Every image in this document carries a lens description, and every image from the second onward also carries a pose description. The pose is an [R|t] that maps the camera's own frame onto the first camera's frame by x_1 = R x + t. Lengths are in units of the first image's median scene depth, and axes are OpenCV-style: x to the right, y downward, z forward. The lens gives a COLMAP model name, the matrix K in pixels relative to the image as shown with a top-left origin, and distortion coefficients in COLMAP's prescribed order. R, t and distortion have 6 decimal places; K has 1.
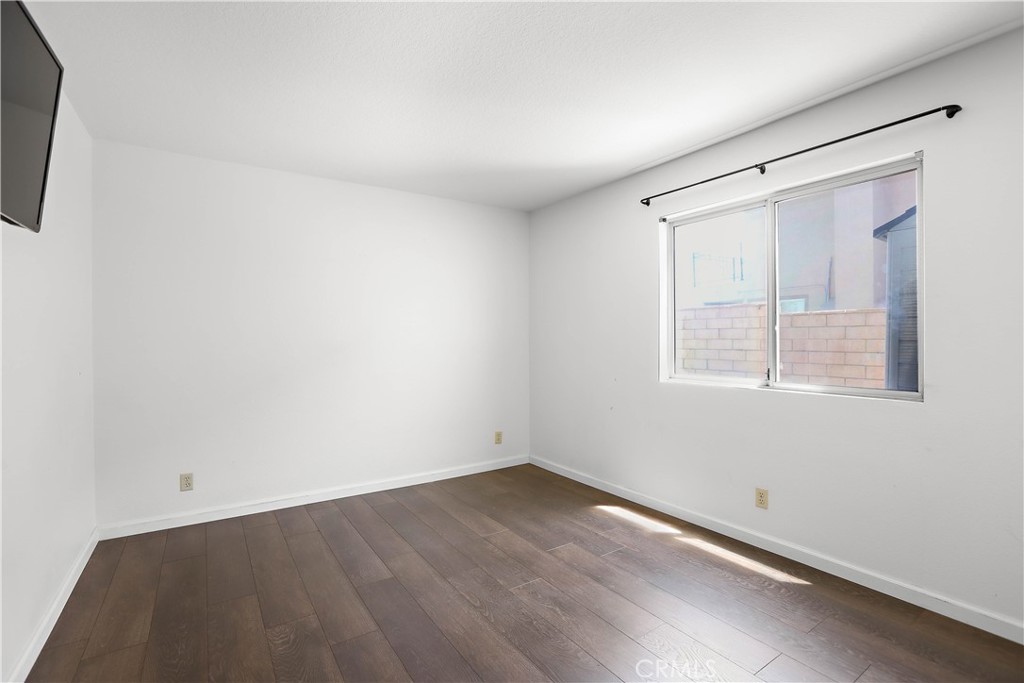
lens RADIAL K [[471.8, 0, 512.5], [0, 471.8, 338.4], [0, 0, 1]] dist [-0.028783, 0.006808]
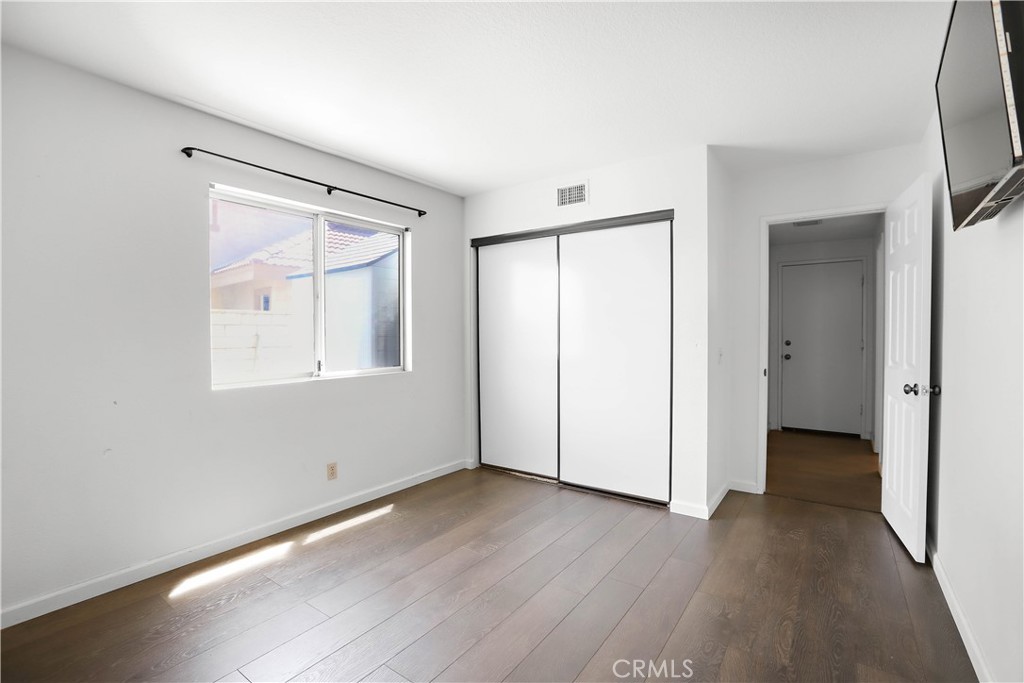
lens RADIAL K [[471.8, 0, 512.1], [0, 471.8, 340.8], [0, 0, 1]] dist [-0.028783, 0.006808]
pose [[-0.348371, -0.018970, 0.937165, -0.715268], [0.000883, 0.999788, 0.020566, -0.010810], [-0.937356, 0.007992, -0.348281, 0.966589]]
